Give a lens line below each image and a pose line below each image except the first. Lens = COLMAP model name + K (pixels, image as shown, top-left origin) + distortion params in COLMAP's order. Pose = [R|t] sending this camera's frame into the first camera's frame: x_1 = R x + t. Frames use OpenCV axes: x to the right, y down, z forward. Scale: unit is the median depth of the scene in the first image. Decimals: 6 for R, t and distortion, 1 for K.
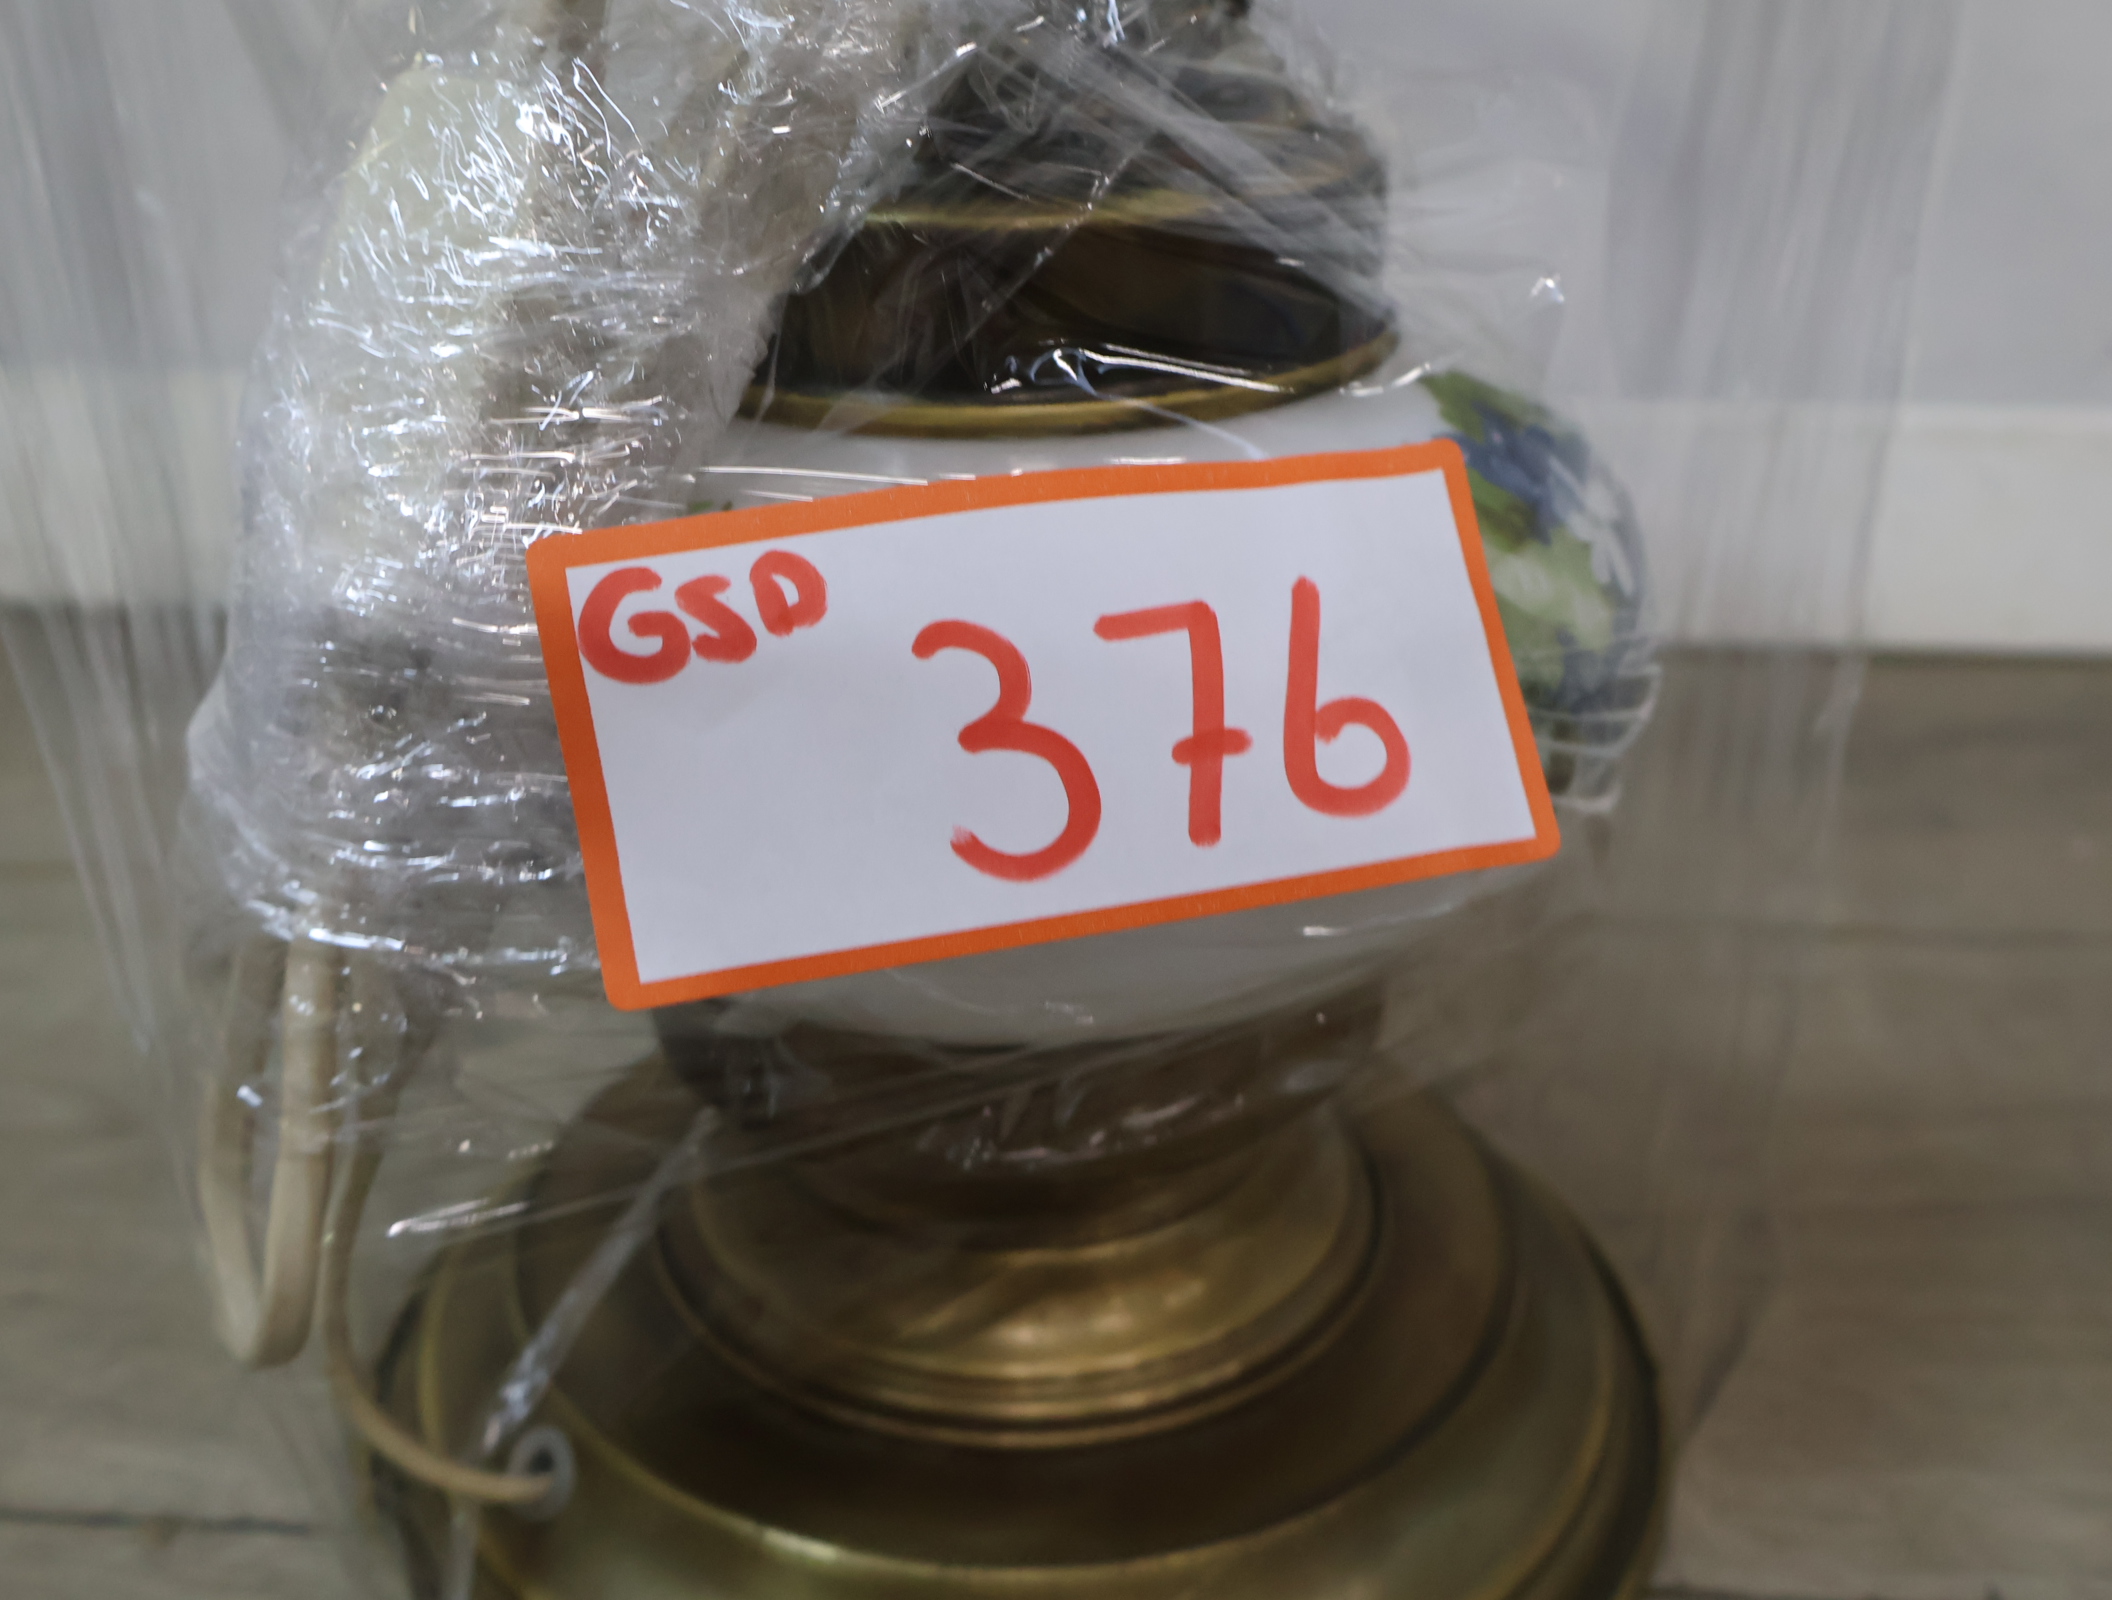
lens RADIAL K [[2086.0, 0, 1041.1], [0, 2086.0, 818.9], [0, 0, 1]] dist [0.004072, 0.000000]
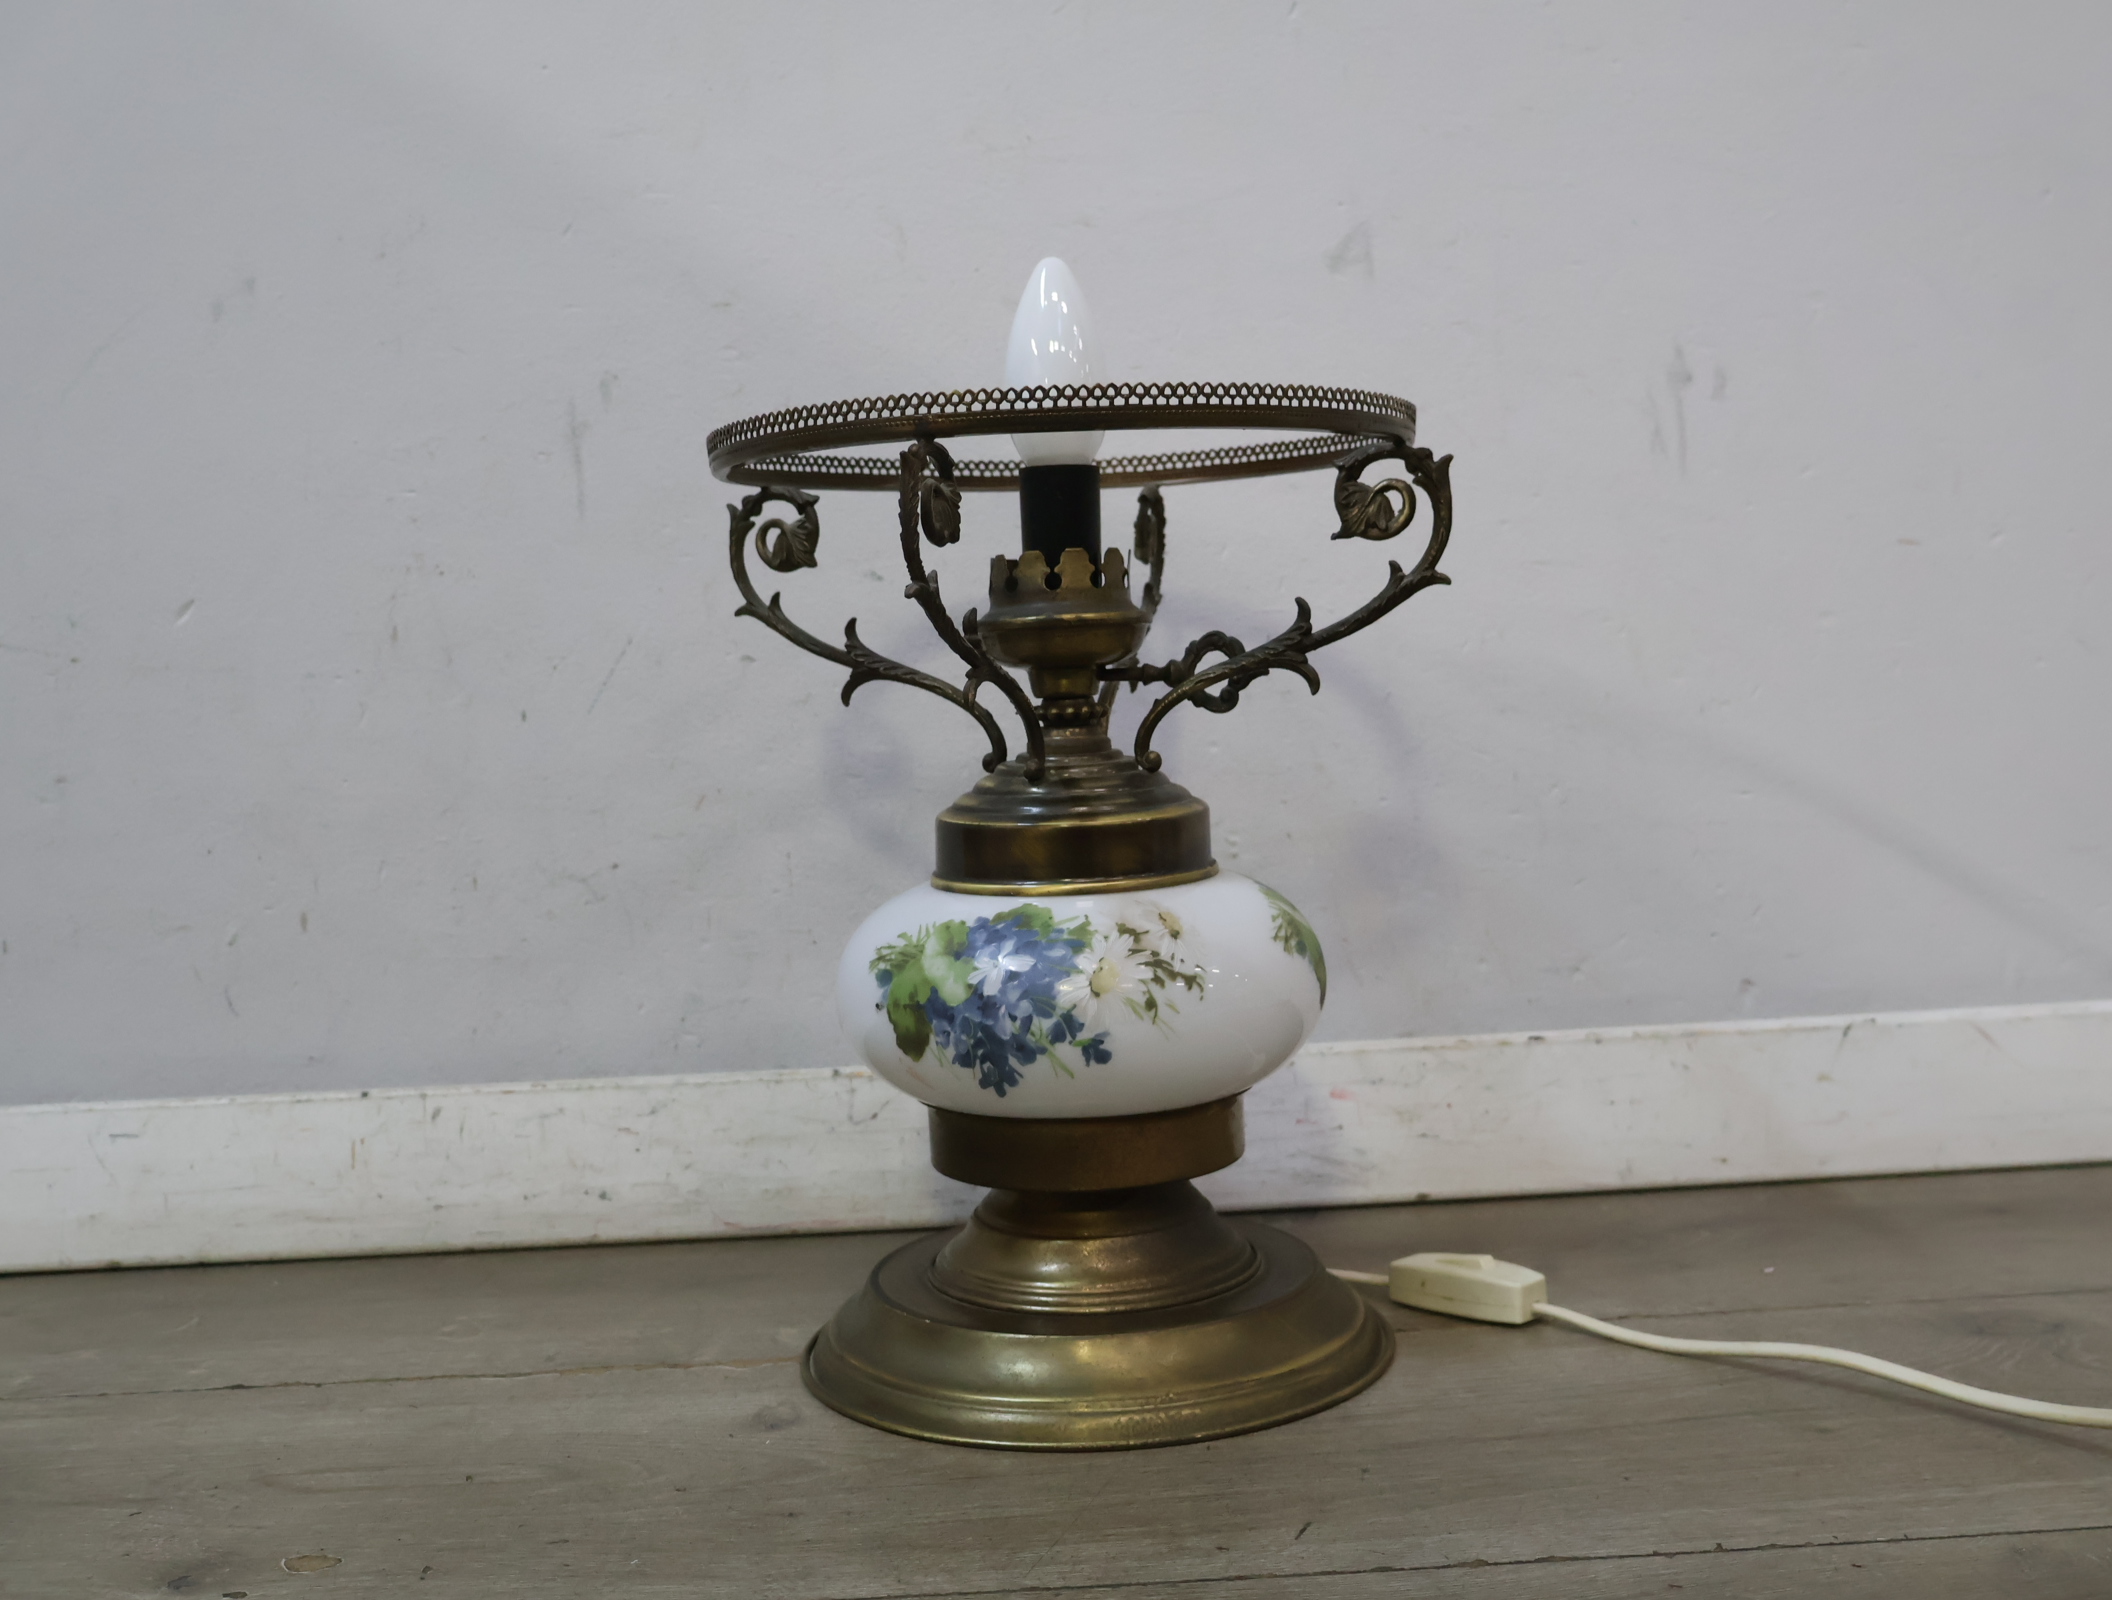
lens RADIAL K [[2086.0, 0, 1063.8], [0, 2086.0, 789.9], [0, 0, 1]] dist [0.004072, 0.000000]
pose [[0.994879, -0.053324, 0.085859, -0.325052], [0.082931, 0.916268, -0.391887, 0.591179], [-0.057773, 0.397001, 0.915998, -1.242463]]
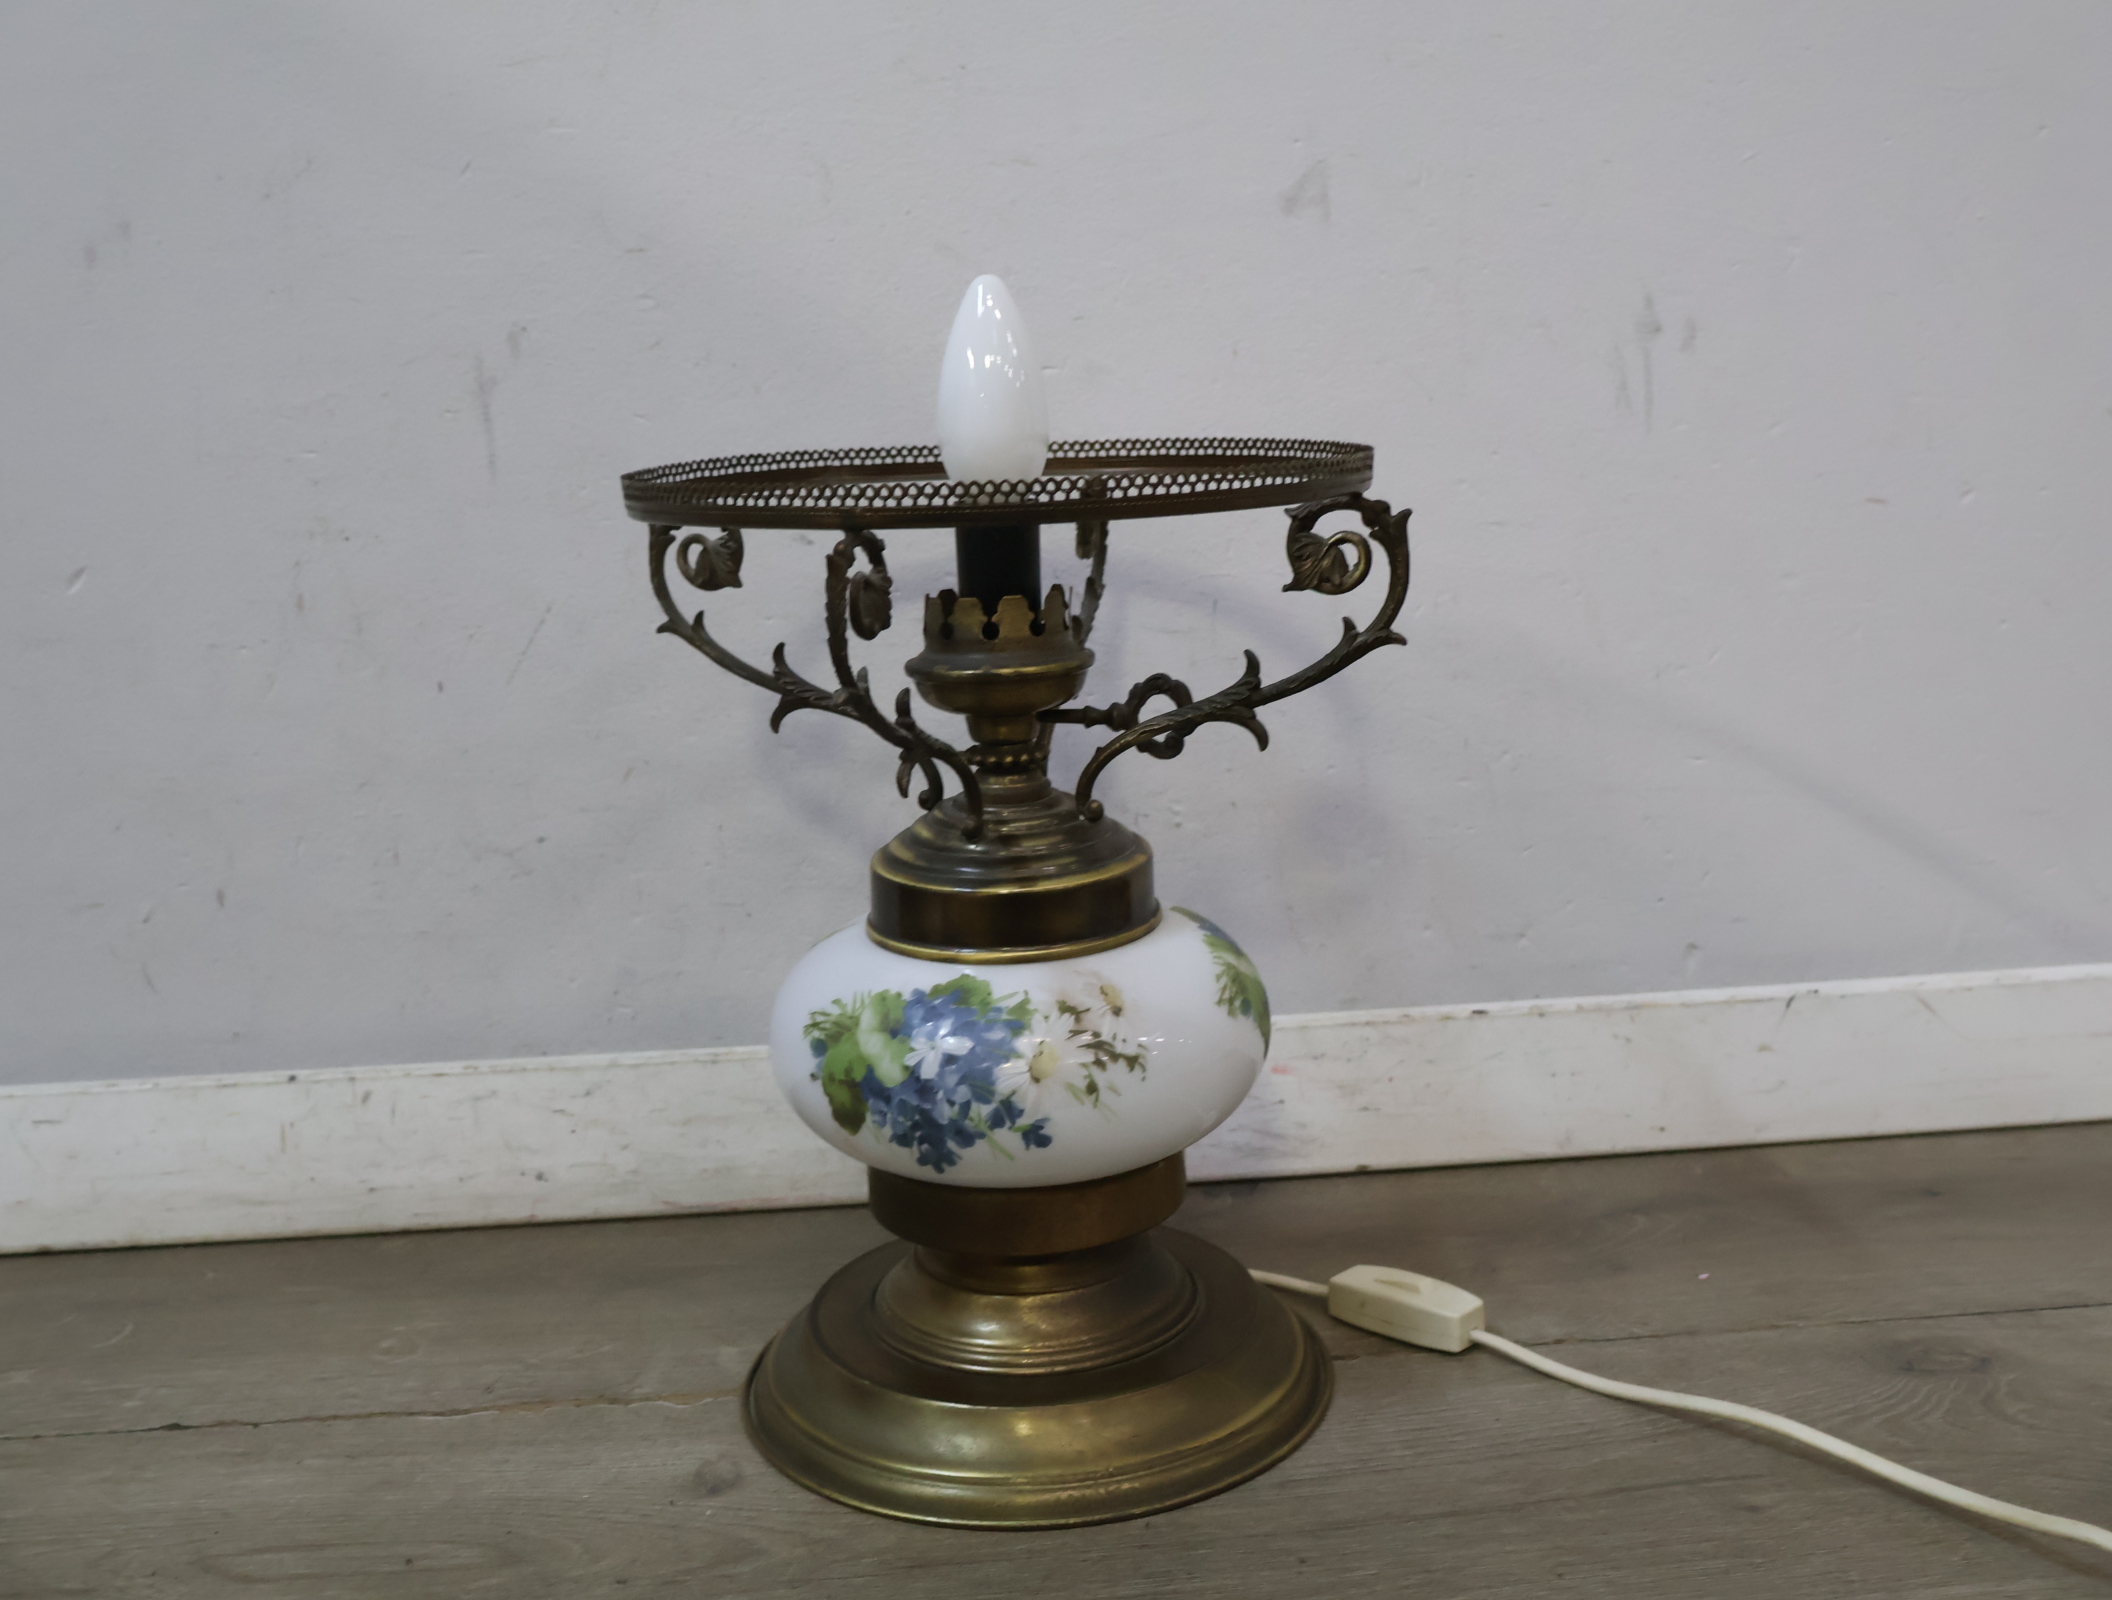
lens RADIAL K [[2086.0, 0, 1058.6], [0, 2086.0, 787.4], [0, 0, 1]] dist [0.004072, 0.000000]
pose [[0.992407, -0.067188, 0.103024, -0.280133], [0.092267, 0.960551, -0.262351, 0.070566], [-0.081332, 0.269865, 0.959457, -1.307021]]
